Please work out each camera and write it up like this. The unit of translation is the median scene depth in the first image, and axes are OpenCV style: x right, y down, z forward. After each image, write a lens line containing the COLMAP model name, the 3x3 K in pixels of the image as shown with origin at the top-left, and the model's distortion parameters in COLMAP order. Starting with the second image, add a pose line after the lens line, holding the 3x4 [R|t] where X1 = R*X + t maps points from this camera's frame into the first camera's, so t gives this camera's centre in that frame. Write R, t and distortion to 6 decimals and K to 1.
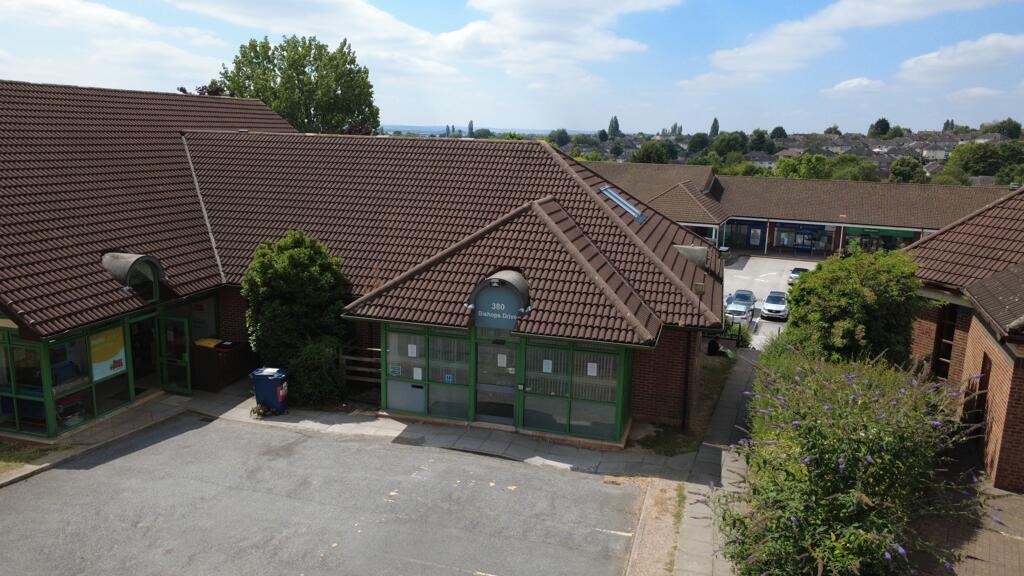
lens RADIAL K [[751.9, 0, 512.0], [0, 751.9, 288.0], [0, 0, 1]] dist [-0.003890, -0.001150]
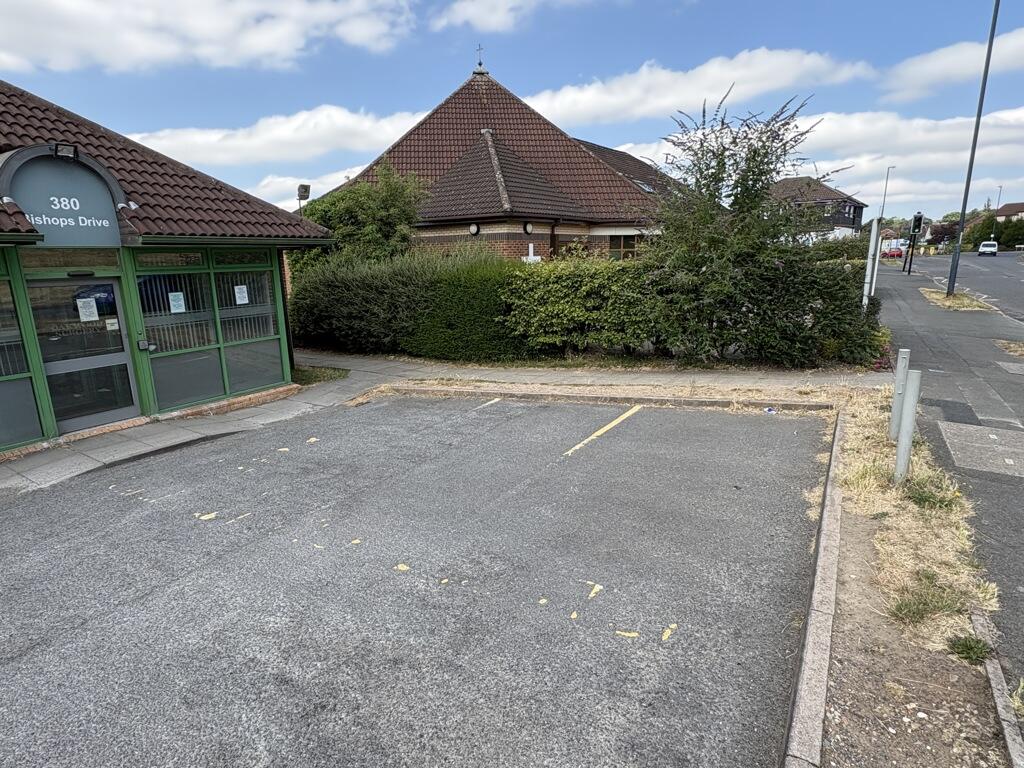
lens RADIAL K [[547.1, 0, 512.0], [0, 547.1, 384.0], [0, 0, 1]] dist [-0.000246, 0.000165]
pose [[0.270818, -0.249378, 0.929768, -0.324191], [0.224015, 0.955671, 0.191076, 0.142986], [-0.936202, 0.156535, 0.314677, 0.582130]]
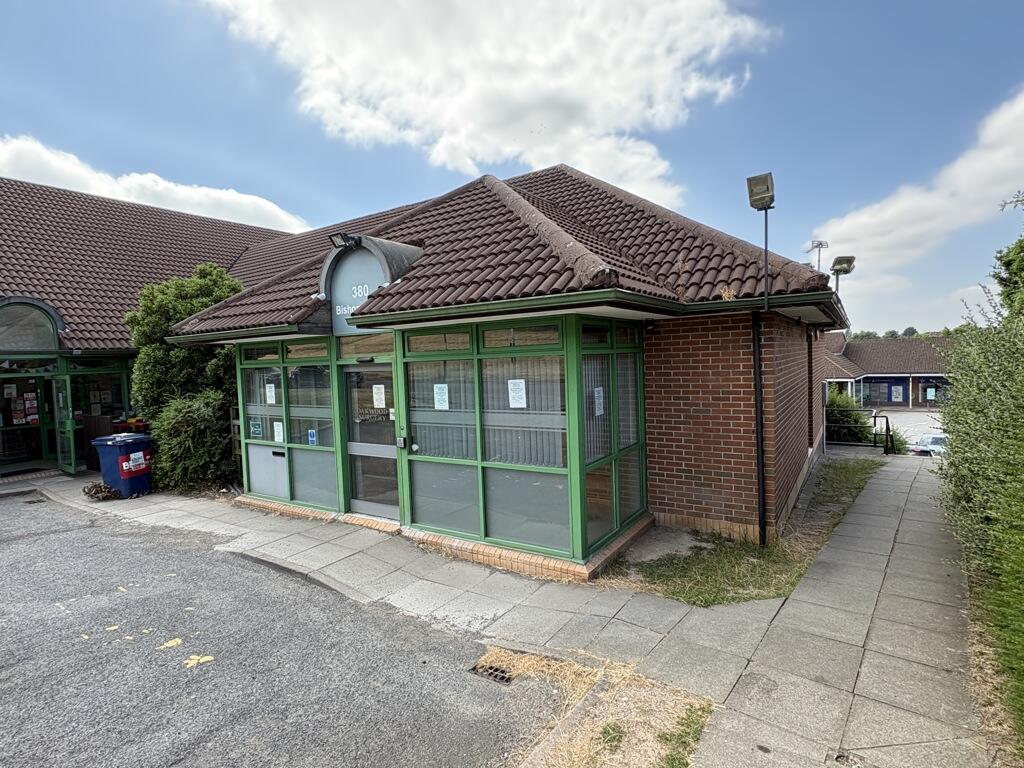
lens RADIAL K [[531.3, 0, 512.0], [0, 531.3, 384.0], [0, 0, 1]] dist [0.001376, 0.000273]
pose [[0.951395, -0.046046, -0.304513, 0.195588], [-0.002132, 0.987751, -0.156021, 0.147875], [0.307967, 0.149087, 0.939643, 0.669151]]
